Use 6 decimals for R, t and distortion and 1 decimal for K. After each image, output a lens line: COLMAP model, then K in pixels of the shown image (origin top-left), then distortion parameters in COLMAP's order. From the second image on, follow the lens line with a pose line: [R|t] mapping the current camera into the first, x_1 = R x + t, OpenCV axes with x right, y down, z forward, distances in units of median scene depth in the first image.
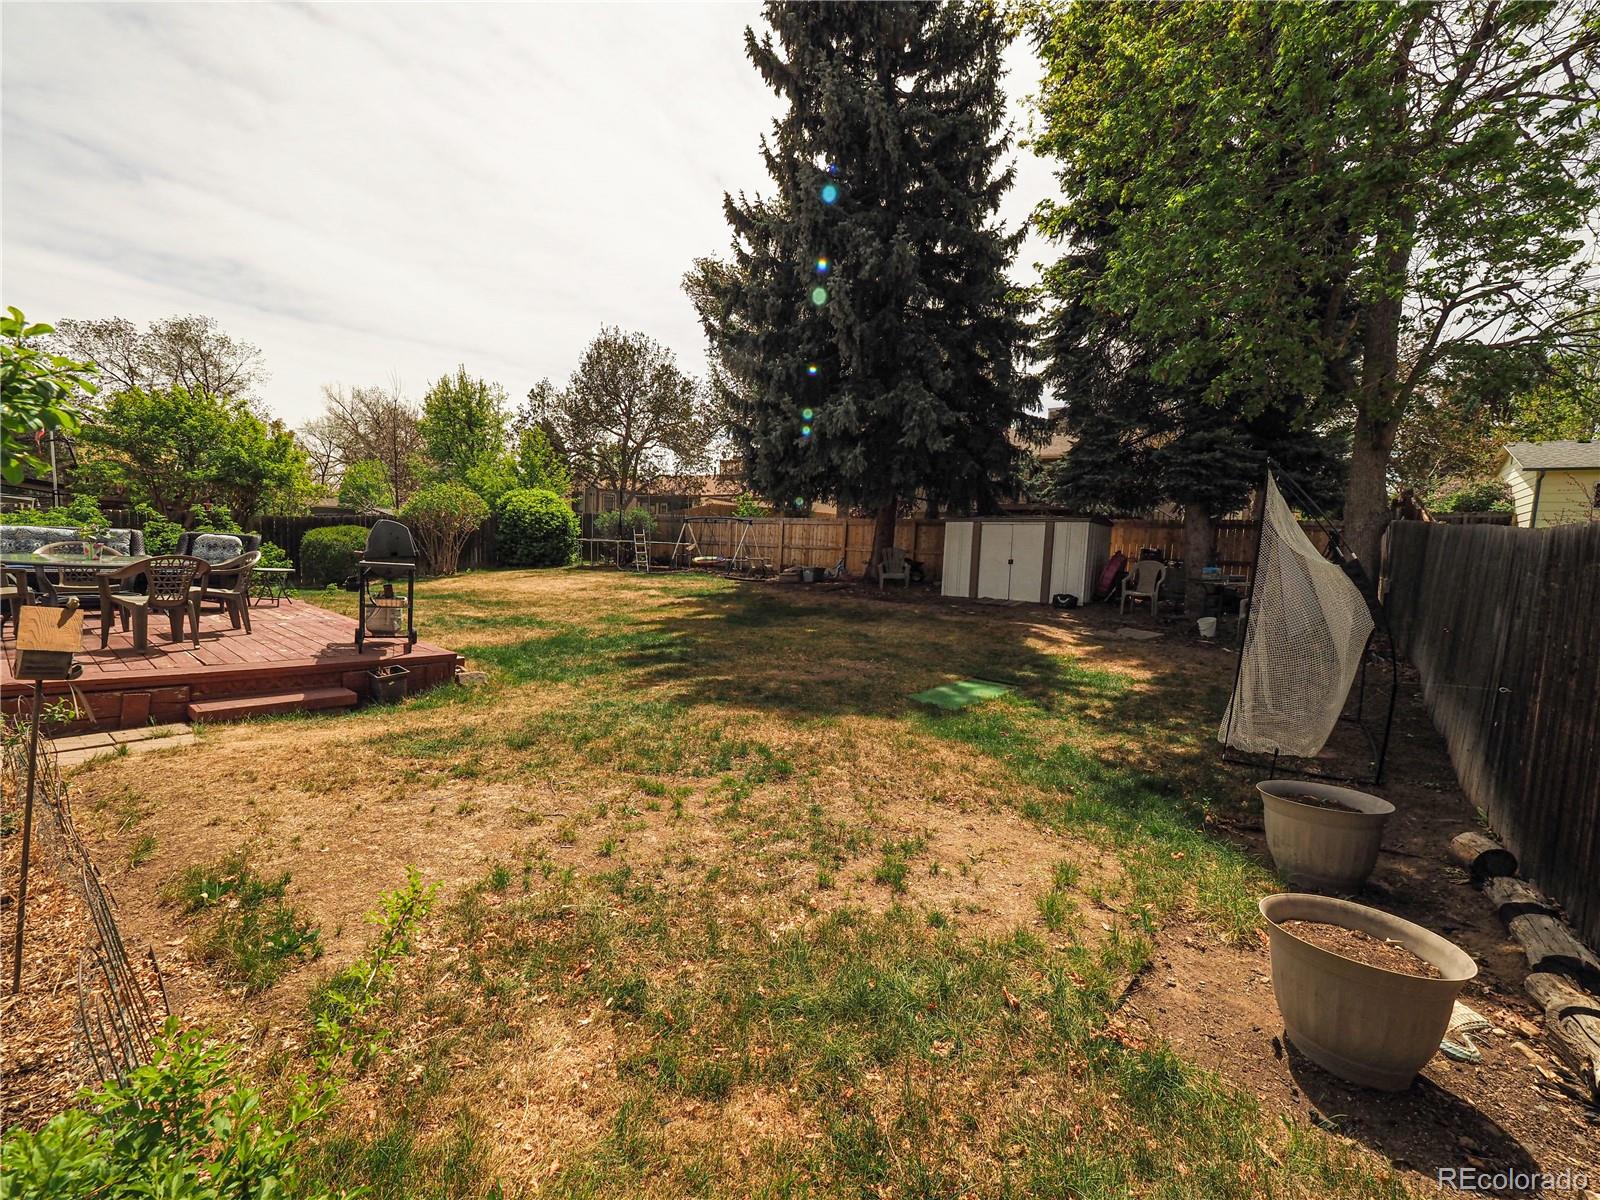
lens RADIAL K [[667.7, 0, 791.3], [0, 667.7, 604.8], [0, 0, 1]] dist [-0.010099, 0.003059]
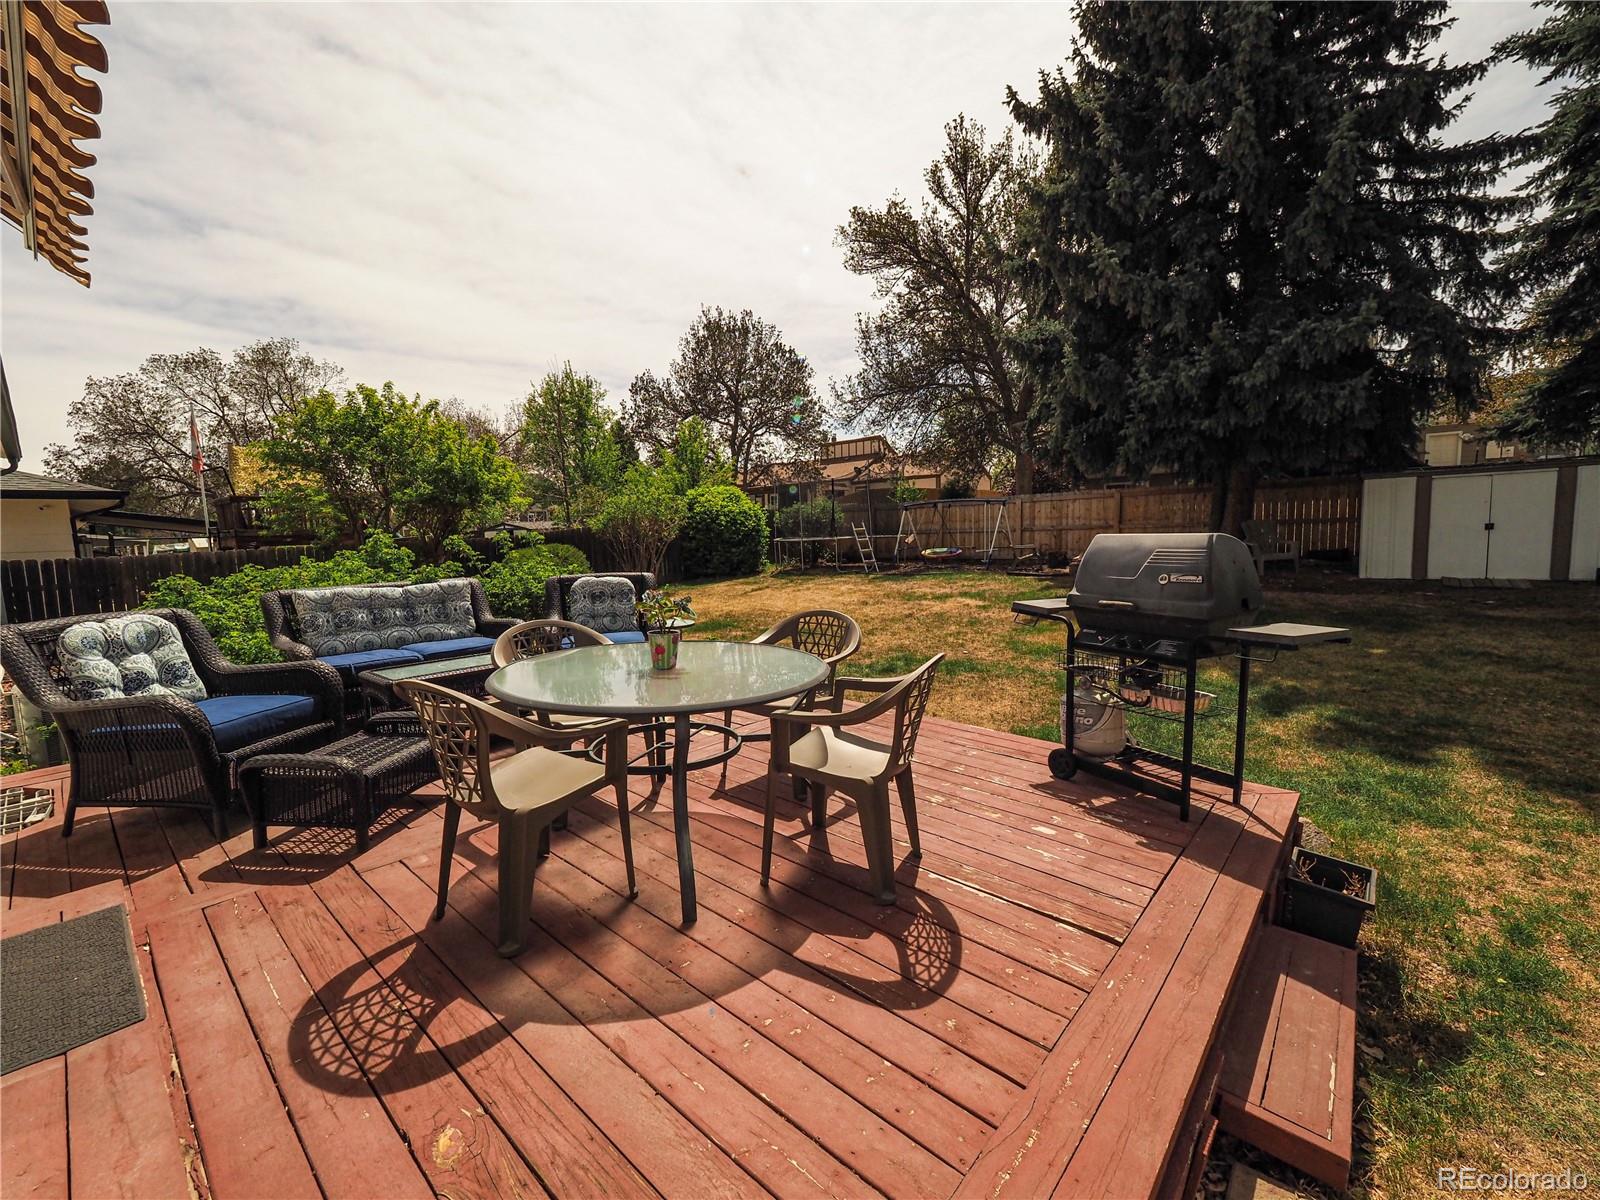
lens RADIAL K [[663.6, 0, 790.0], [0, 663.6, 606.6], [0, 0, 1]] dist [-0.002001, -0.004235]
pose [[0.995778, -0.067946, -0.061728, -0.234905], [0.069385, 0.997359, 0.021476, -0.028238], [0.060106, -0.025668, 0.997862, 0.140192]]
